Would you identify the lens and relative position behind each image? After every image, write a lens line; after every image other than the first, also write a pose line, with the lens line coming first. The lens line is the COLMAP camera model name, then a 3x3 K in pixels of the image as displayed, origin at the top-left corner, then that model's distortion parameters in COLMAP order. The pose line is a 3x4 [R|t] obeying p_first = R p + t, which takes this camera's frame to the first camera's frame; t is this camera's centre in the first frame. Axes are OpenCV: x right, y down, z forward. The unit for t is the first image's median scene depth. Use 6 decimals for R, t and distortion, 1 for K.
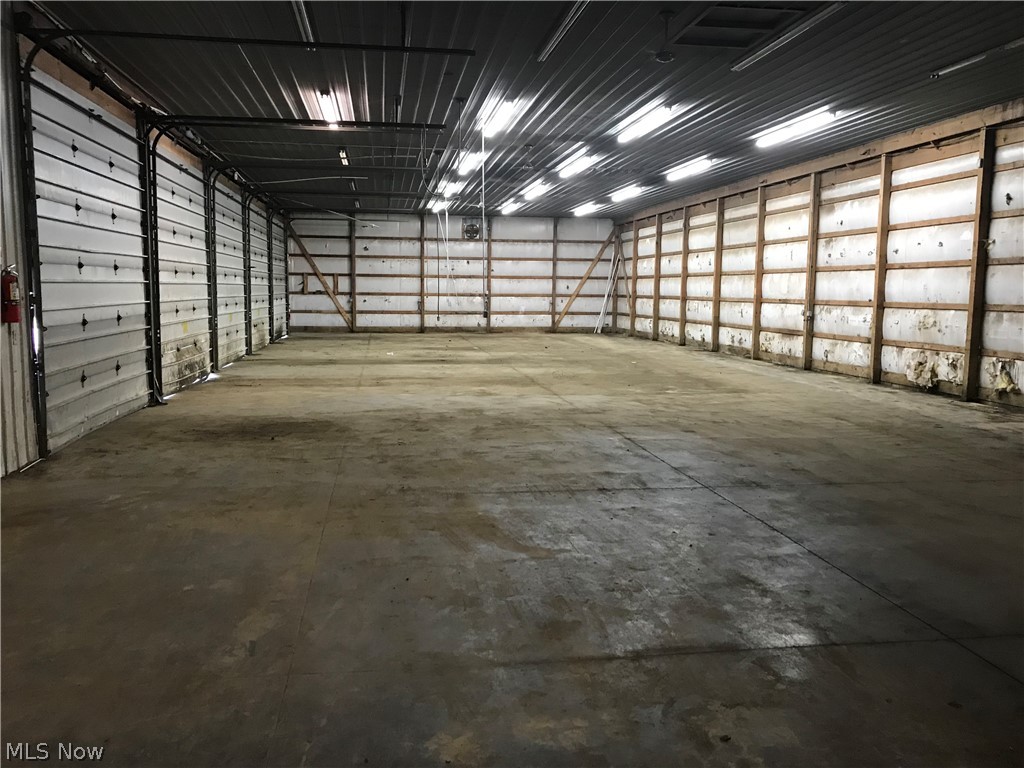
lens RADIAL K [[847.4, 0, 508.3], [0, 847.4, 383.4], [0, 0, 1]] dist [0.057883, -0.001036]
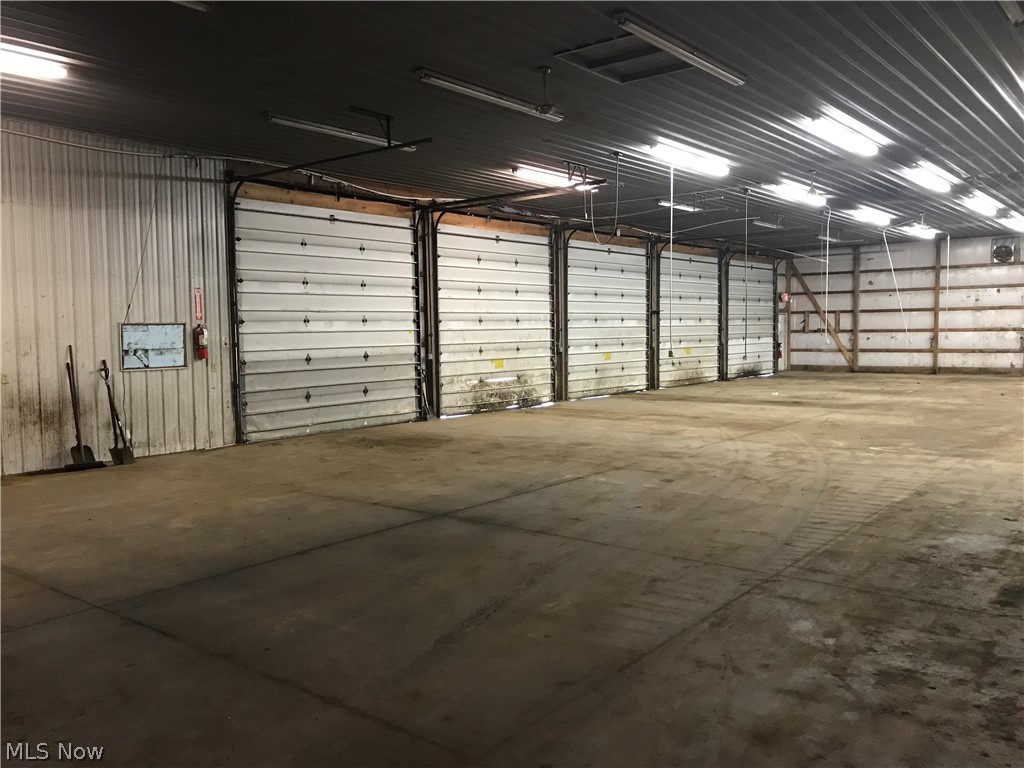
lens RADIAL K [[847.4, 0, 509.2], [0, 847.4, 383.6], [0, 0, 1]] dist [0.057883, -0.001036]
pose [[0.682043, 0.029057, -0.730734, 0.251162], [-0.061275, 0.997967, -0.017509, -0.007152], [0.728740, 0.056718, 0.682437, 0.075254]]
